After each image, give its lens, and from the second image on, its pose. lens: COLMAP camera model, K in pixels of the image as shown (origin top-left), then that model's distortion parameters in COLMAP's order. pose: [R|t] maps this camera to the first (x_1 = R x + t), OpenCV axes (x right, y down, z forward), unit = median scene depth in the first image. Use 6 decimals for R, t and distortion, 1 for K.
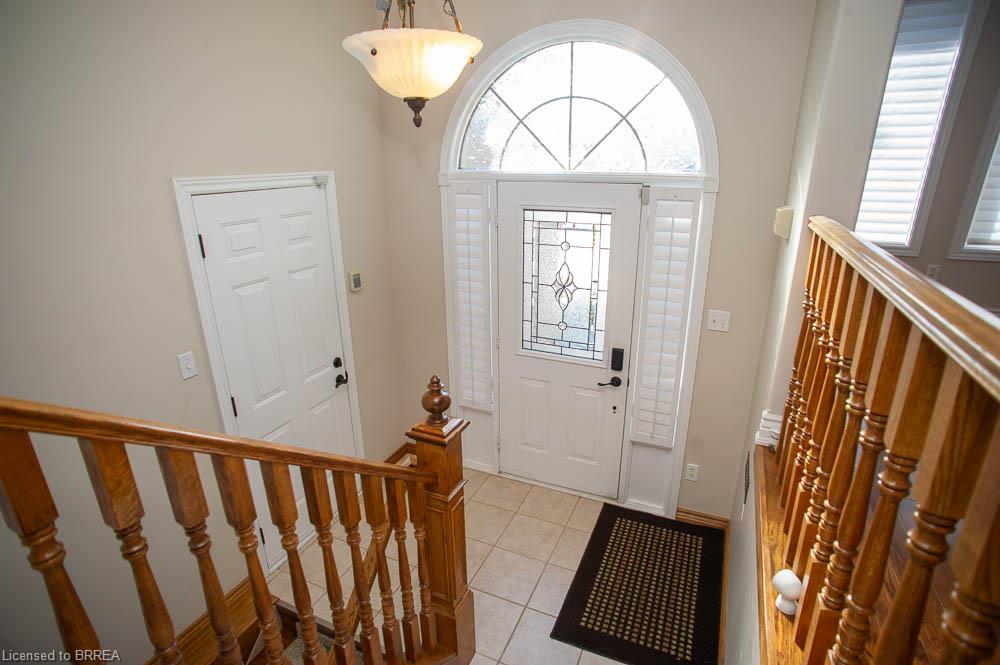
lens RADIAL K [[509.4, 0, 500.2], [0, 509.4, 334.4], [0, 0, 1]] dist [-0.067547, 0.001636]
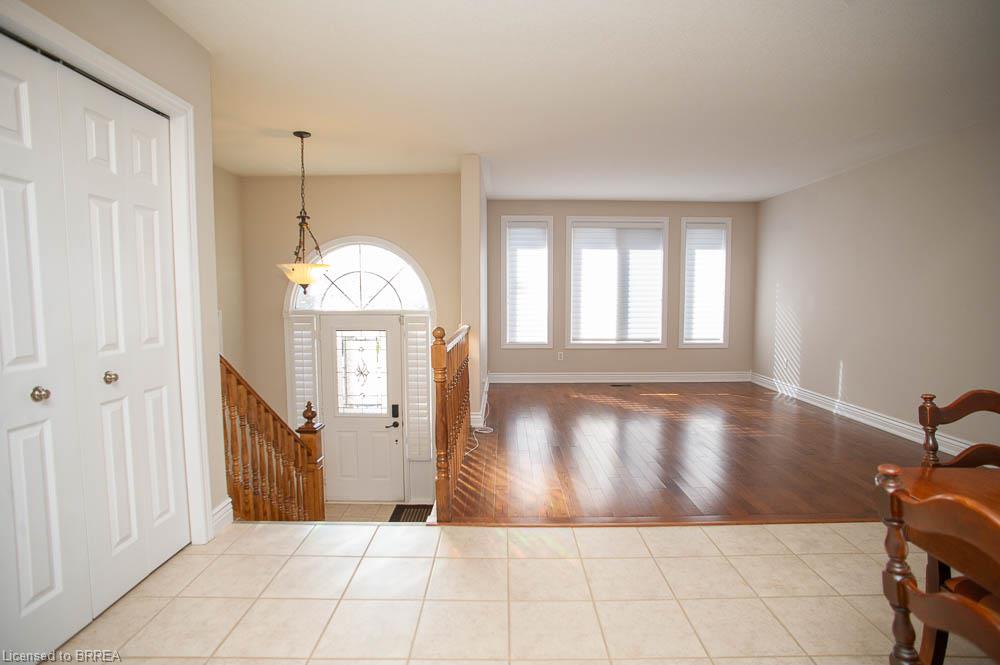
lens RADIAL K [[509.4, 0, 500.2], [0, 509.4, 334.4], [0, 0, 1]] dist [-0.067547, 0.001636]
pose [[0.911558, -0.025833, 0.410360, -0.157487], [0.127571, 0.966542, -0.222537, 0.236199], [-0.390882, 0.255205, 0.884354, -0.790397]]
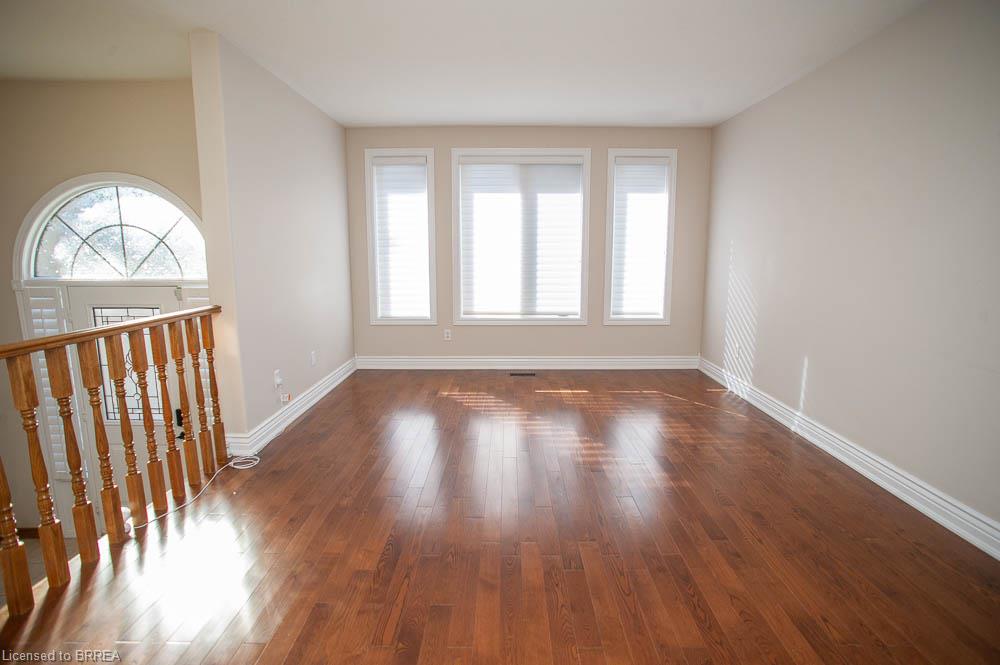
lens RADIAL K [[514.4, 0, 494.9], [0, 514.4, 329.6], [0, 0, 1]] dist [-0.091995, 0.053511]
pose [[0.919227, -0.054580, 0.389925, 0.503451], [0.122418, 0.980879, -0.151293, 0.123476], [-0.374212, 0.186807, 0.908333, -0.514859]]
